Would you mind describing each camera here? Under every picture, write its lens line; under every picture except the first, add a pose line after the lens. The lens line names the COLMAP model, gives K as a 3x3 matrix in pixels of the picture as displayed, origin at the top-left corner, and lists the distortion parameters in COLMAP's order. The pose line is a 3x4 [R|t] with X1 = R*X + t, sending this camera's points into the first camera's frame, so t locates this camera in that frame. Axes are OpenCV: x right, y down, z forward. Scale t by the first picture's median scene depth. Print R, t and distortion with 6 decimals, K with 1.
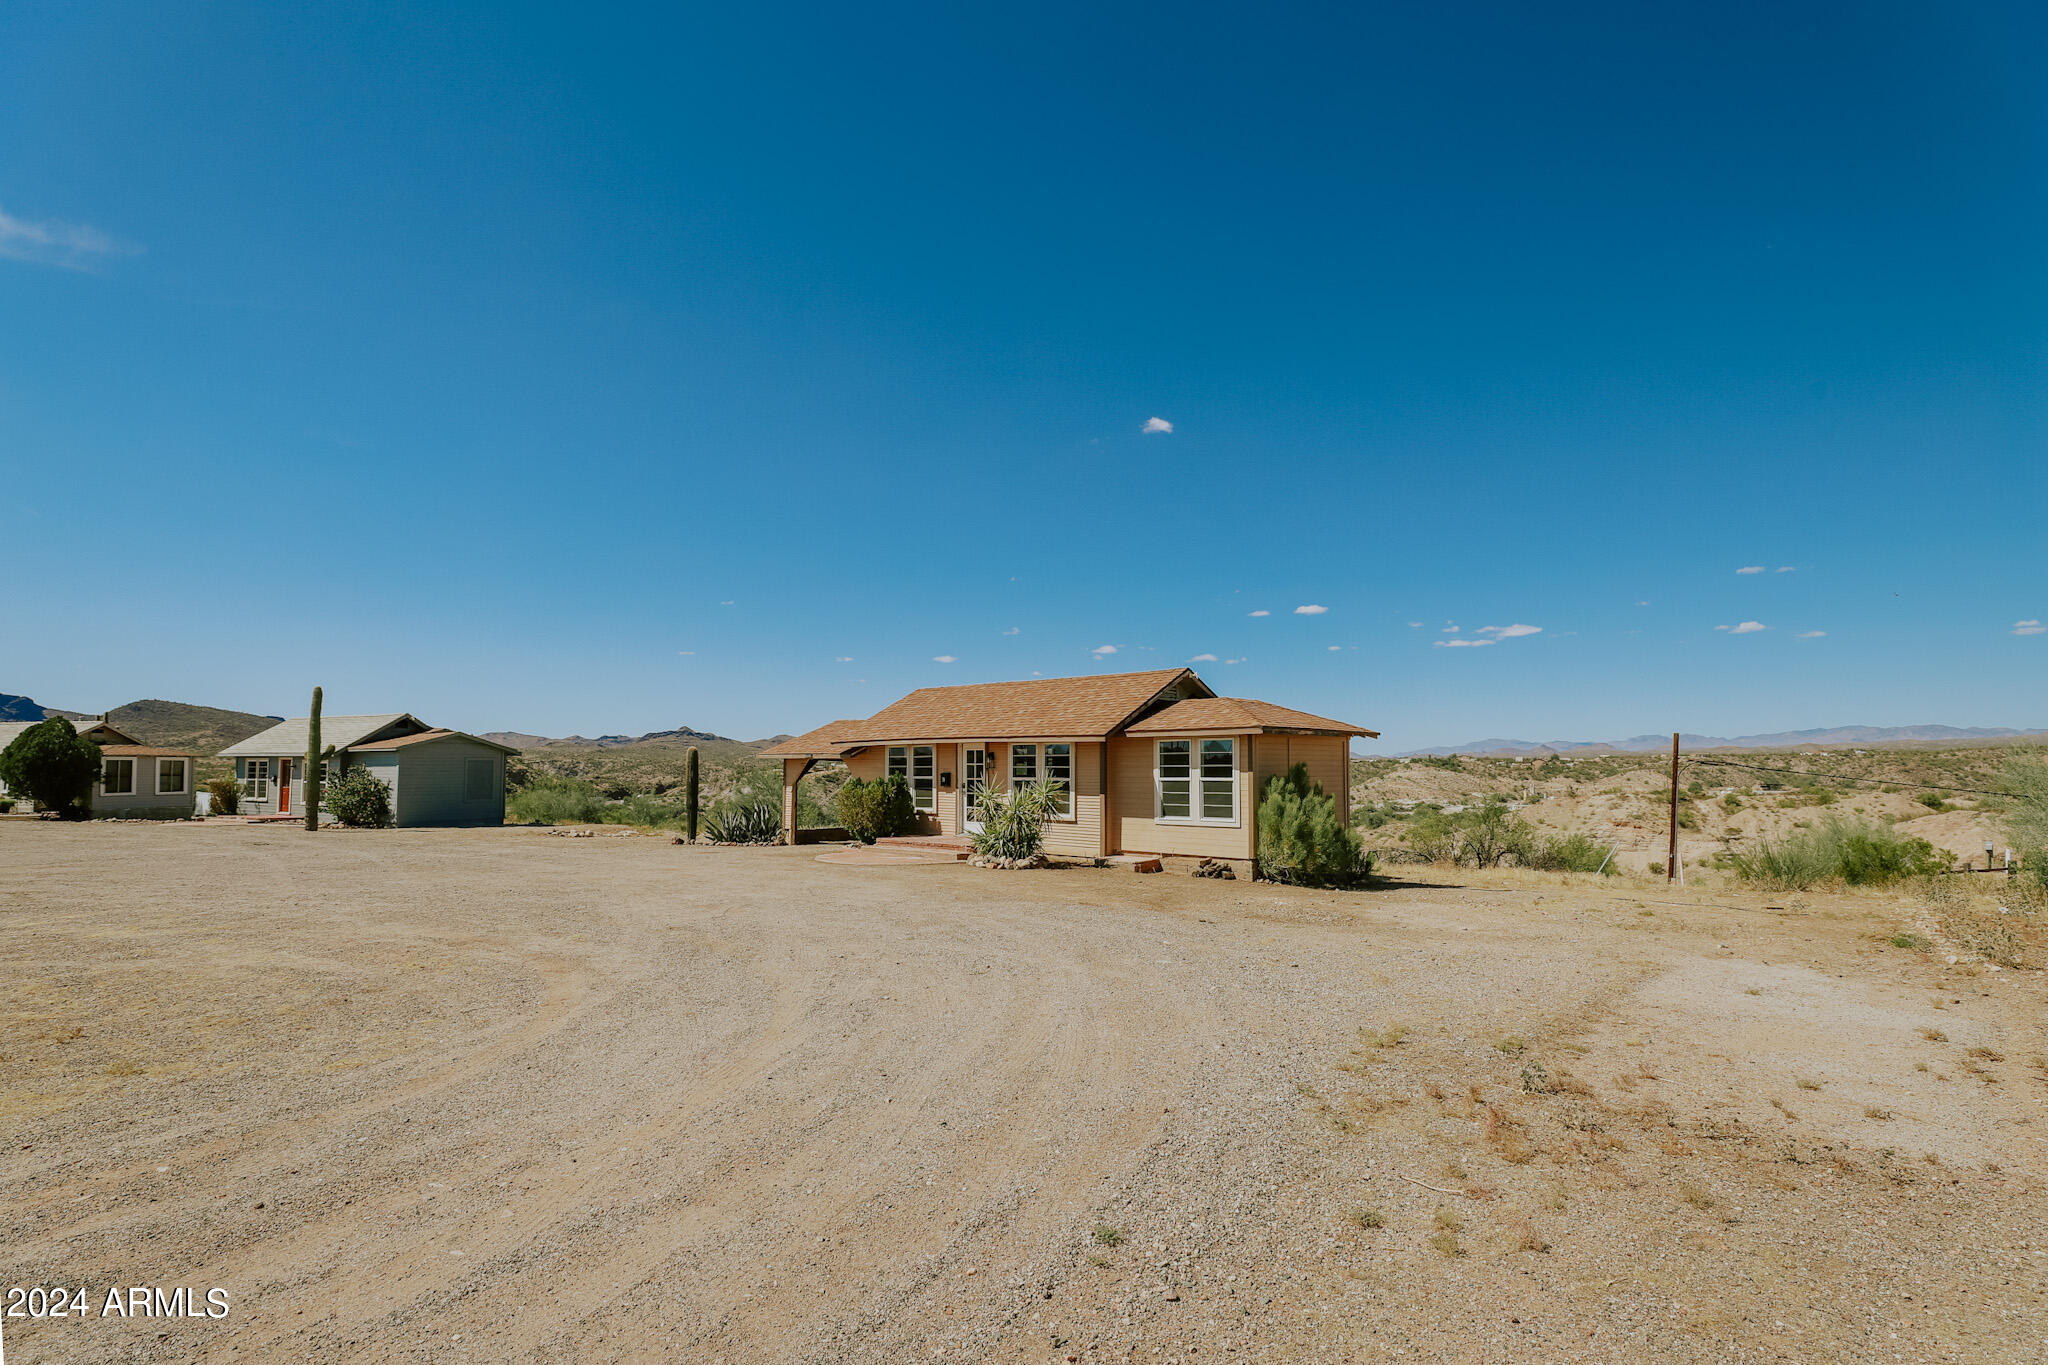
lens RADIAL K [[957.9, 0, 1024.0], [0, 957.9, 682.5], [0, 0, 1]] dist [-0.033636, 0.000017]
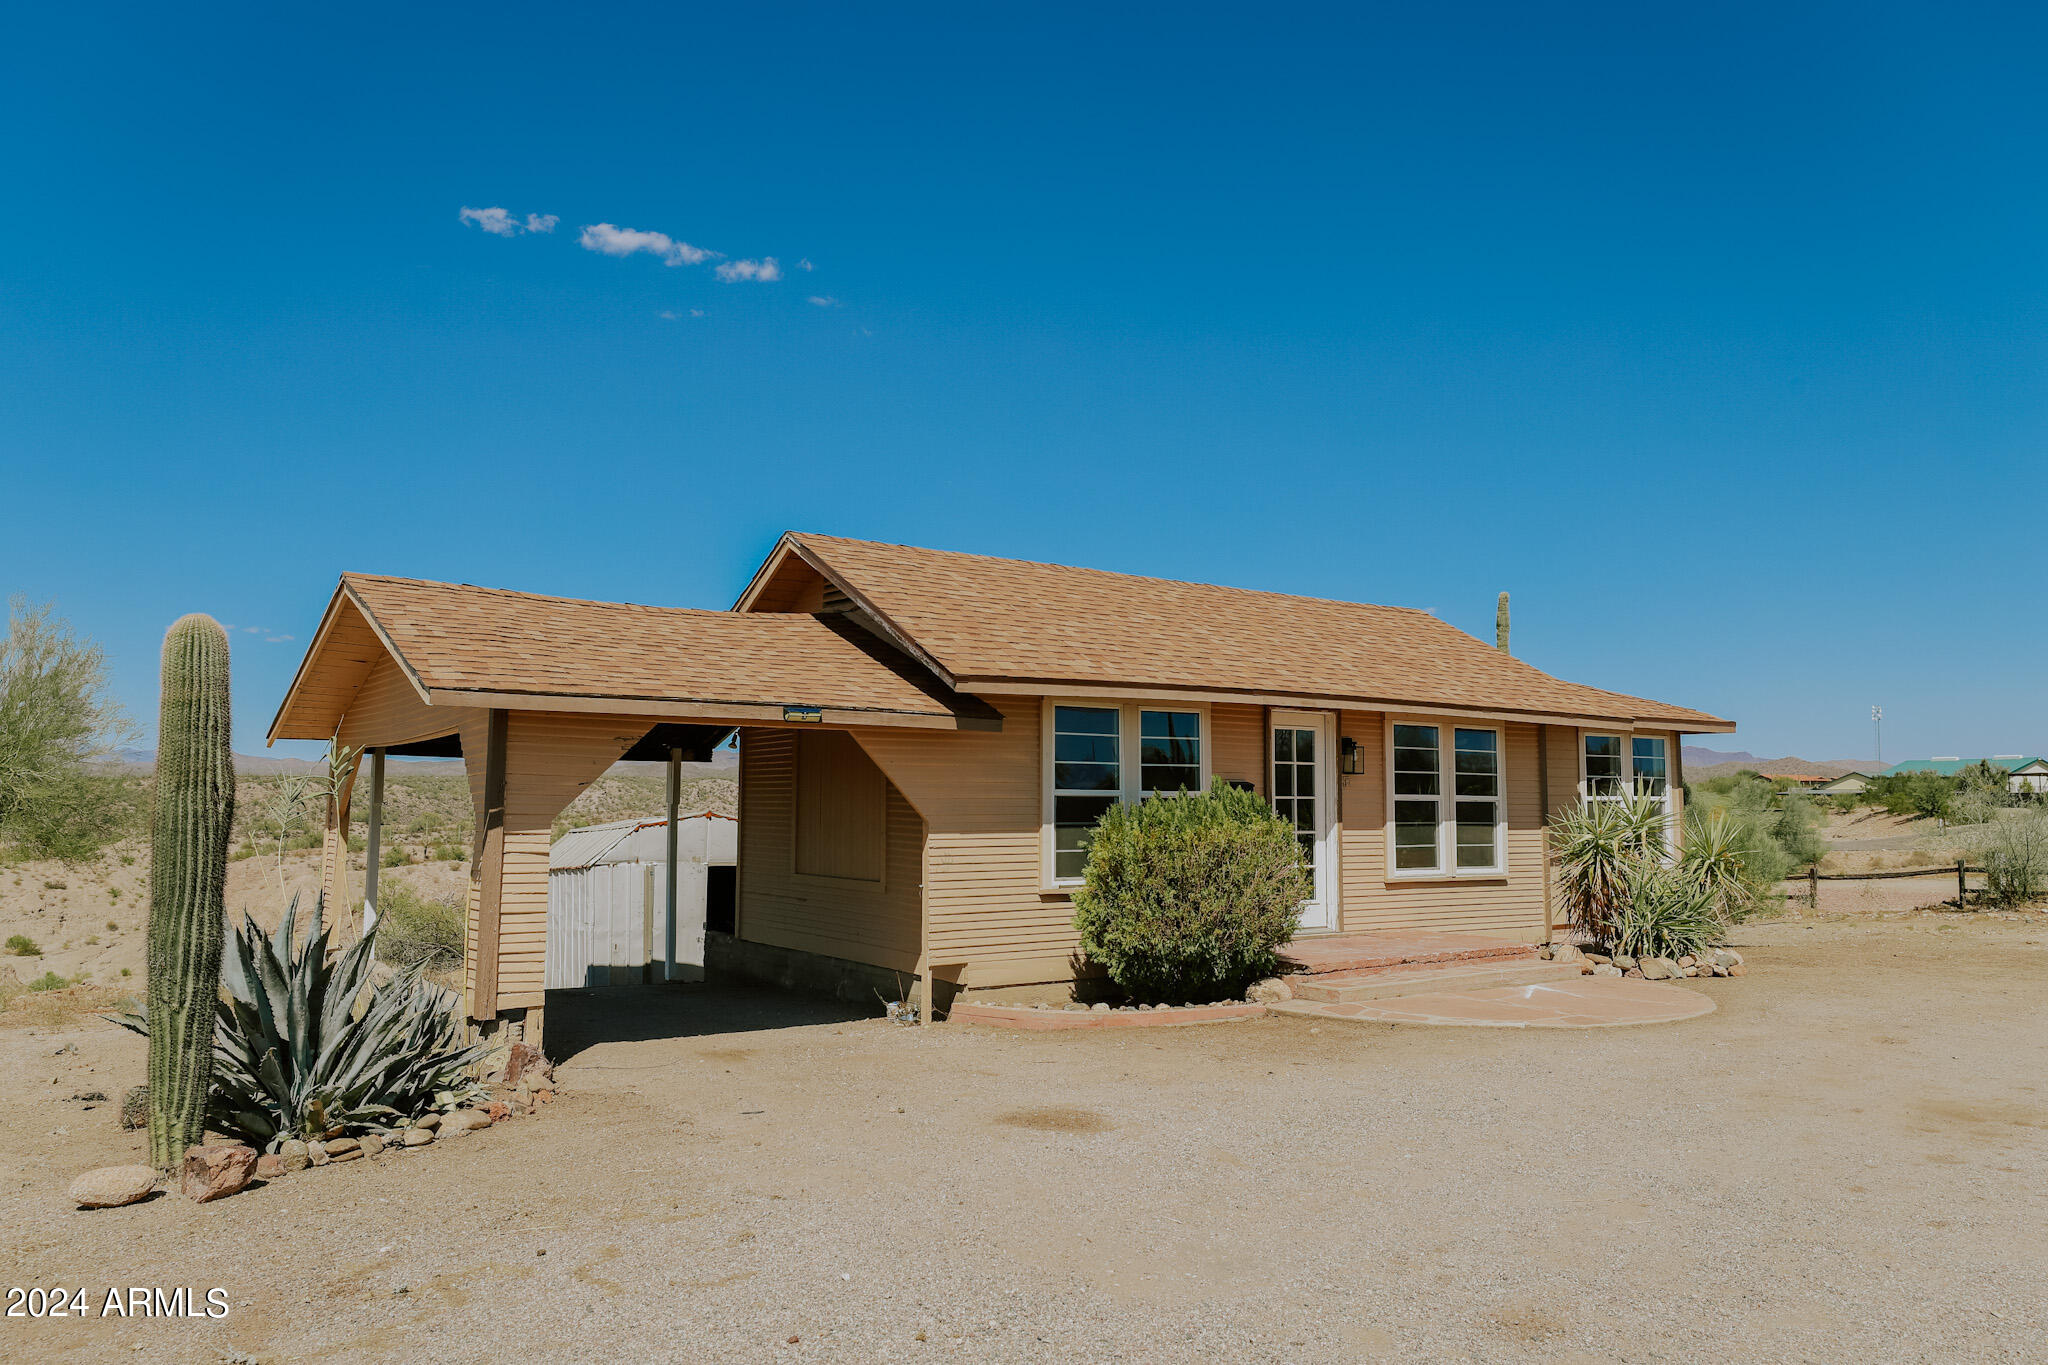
lens RADIAL K [[1507.8, 0, 1024.0], [0, 1507.8, 682.5], [0, 0, 1]] dist [0.001277, 0.001319]
pose [[0.208097, 0.079894, 0.974840, -0.745067], [-0.092543, 0.993796, -0.061693, 0.105494], [-0.973720, -0.077377, 0.214199, 1.010406]]
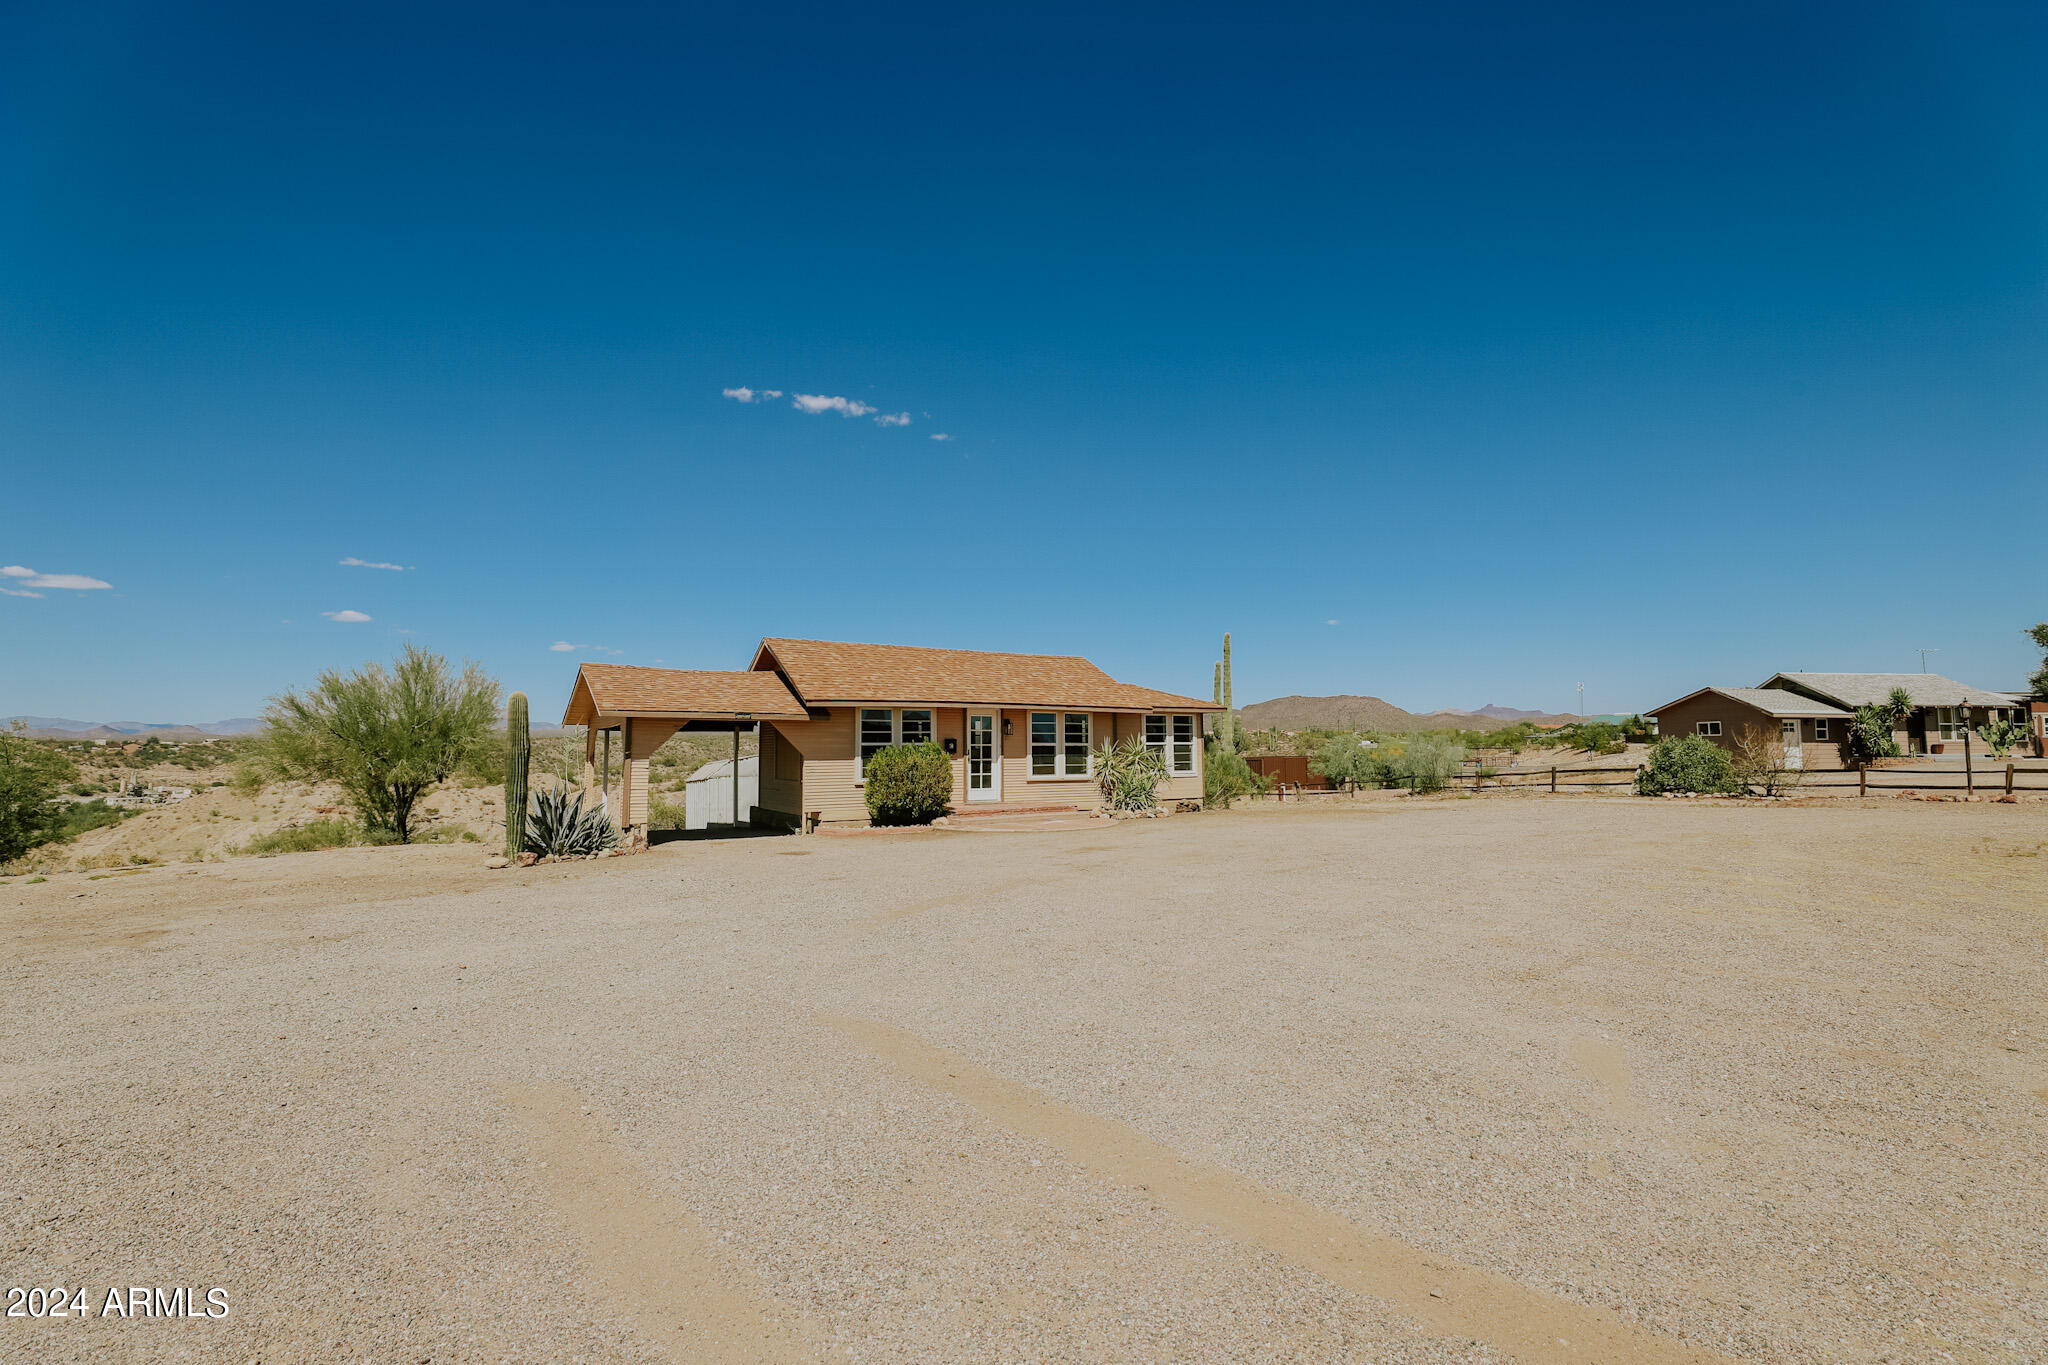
lens RADIAL K [[957.9, 0, 1024.0], [0, 957.9, 682.5], [0, 0, 1]] dist [-0.033636, 0.000017]
pose [[0.262140, 0.066492, 0.962736, -1.029764], [-0.080410, 0.995659, -0.046871, 0.081572], [-0.961674, -0.065127, 0.266349, 0.721050]]
